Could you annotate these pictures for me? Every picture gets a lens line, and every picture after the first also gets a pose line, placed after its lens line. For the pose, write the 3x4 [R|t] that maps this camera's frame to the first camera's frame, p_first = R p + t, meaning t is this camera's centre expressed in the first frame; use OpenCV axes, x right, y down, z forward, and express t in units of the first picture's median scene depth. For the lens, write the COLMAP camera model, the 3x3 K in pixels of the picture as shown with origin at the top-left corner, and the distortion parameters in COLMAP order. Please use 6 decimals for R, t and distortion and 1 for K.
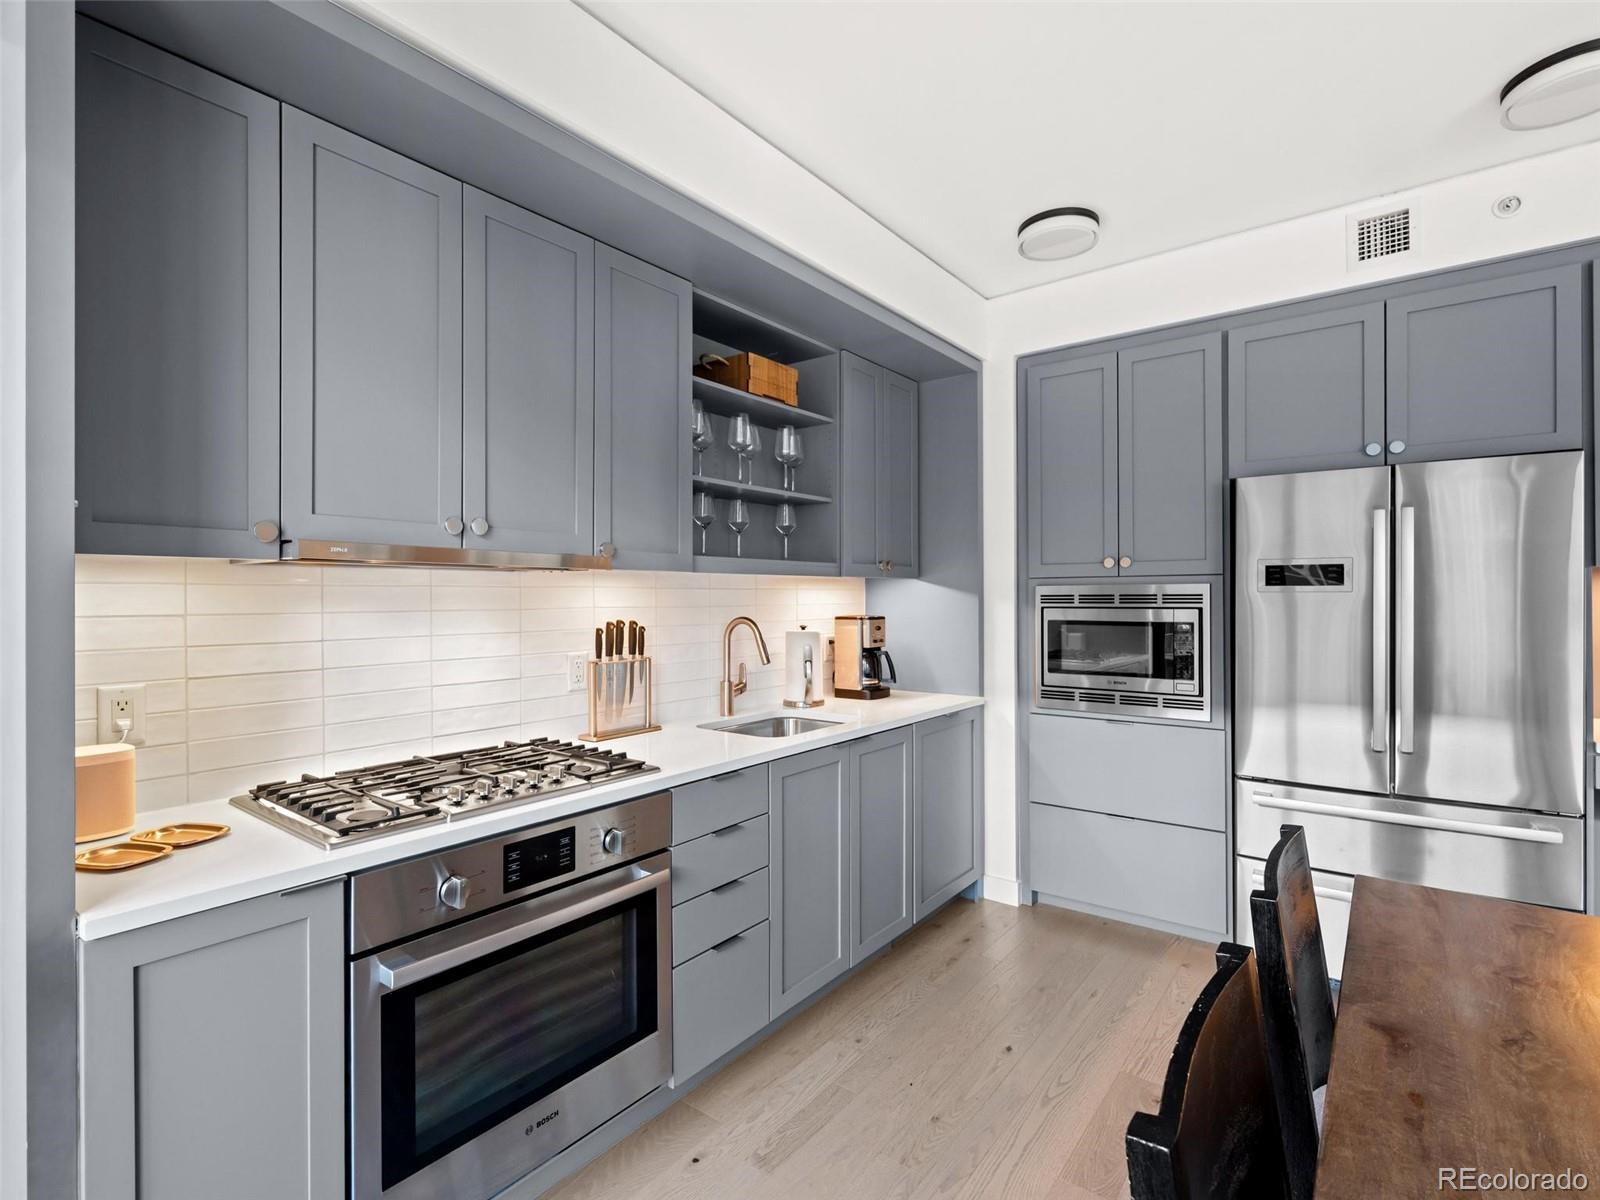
lens RADIAL K [[815.4, 0, 805.2], [0, 815.4, 594.2], [0, 0, 1]] dist [-0.001015, -0.000024]
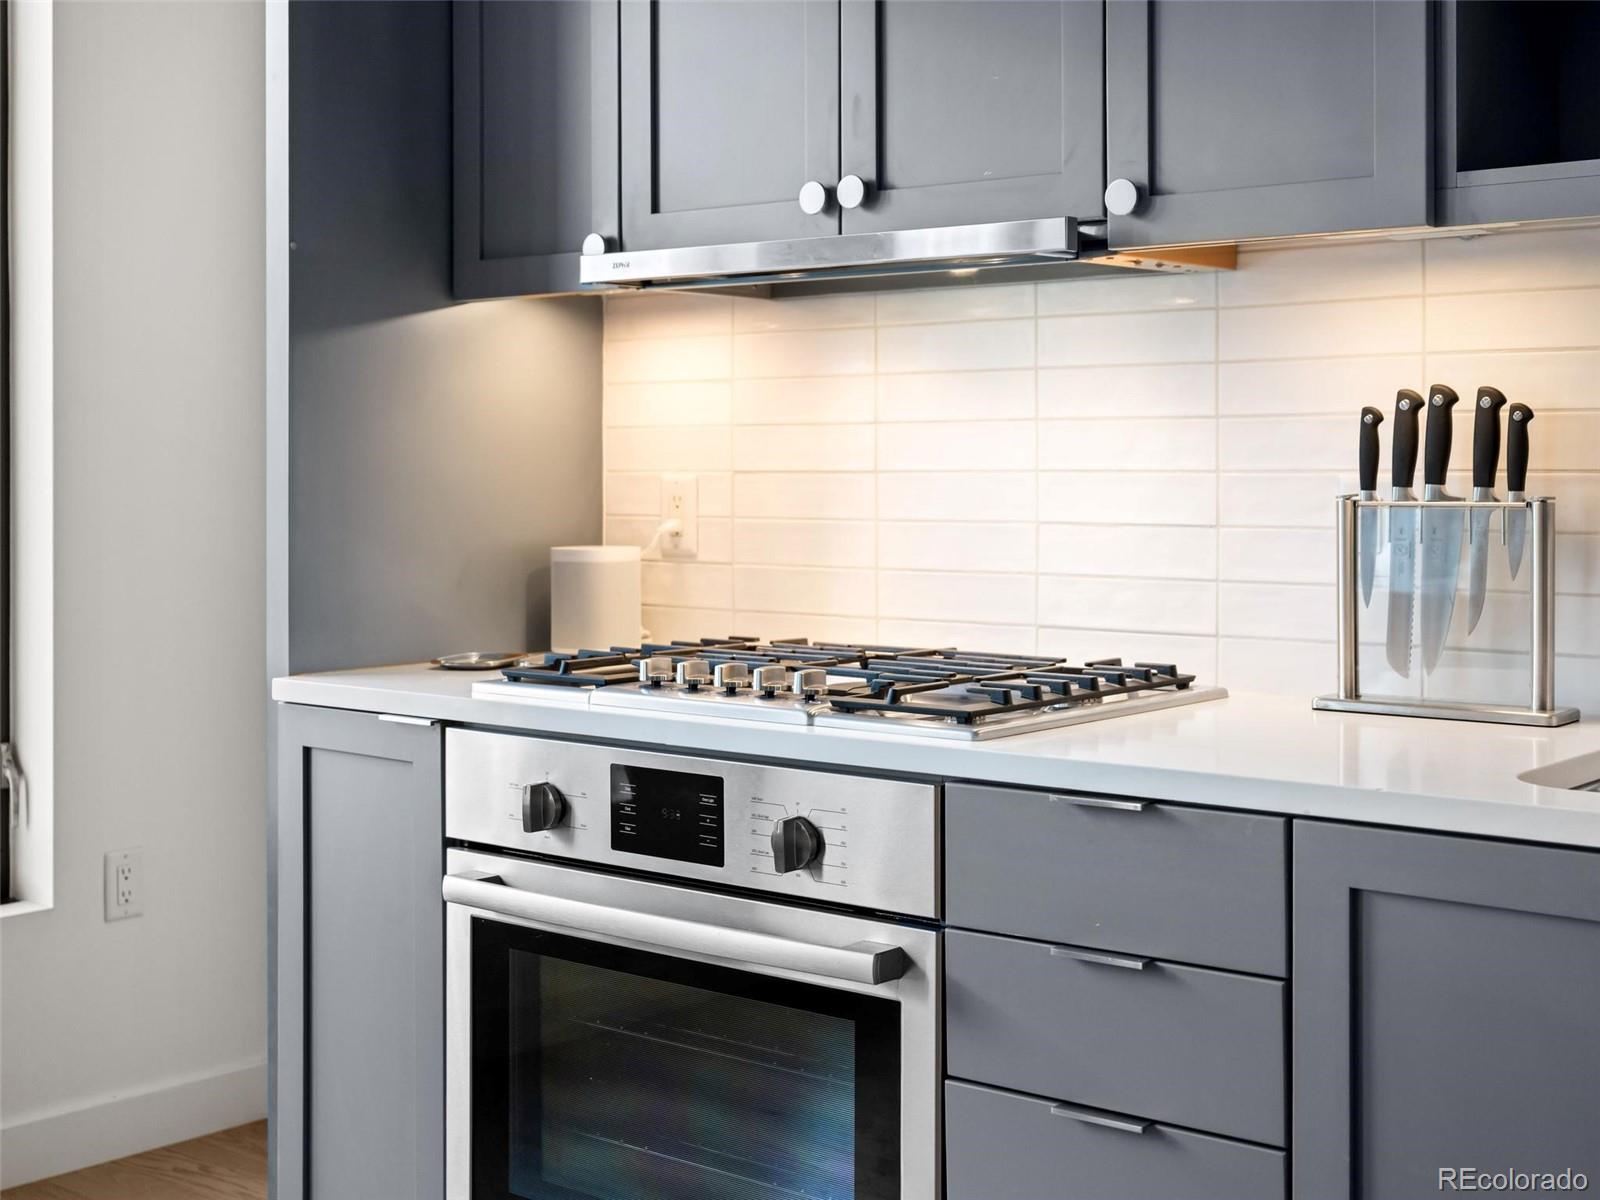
lens RADIAL K [[2073.3, 0, 801.3], [0, 2073.3, 593.9], [0, 0, 1]] dist [-0.073000, -0.008070]
pose [[-0.062437, 0.062531, -0.996088, 0.683694], [0.002430, 0.998042, 0.062502, 0.066192], [0.998046, 0.001482, -0.062466, 0.798259]]
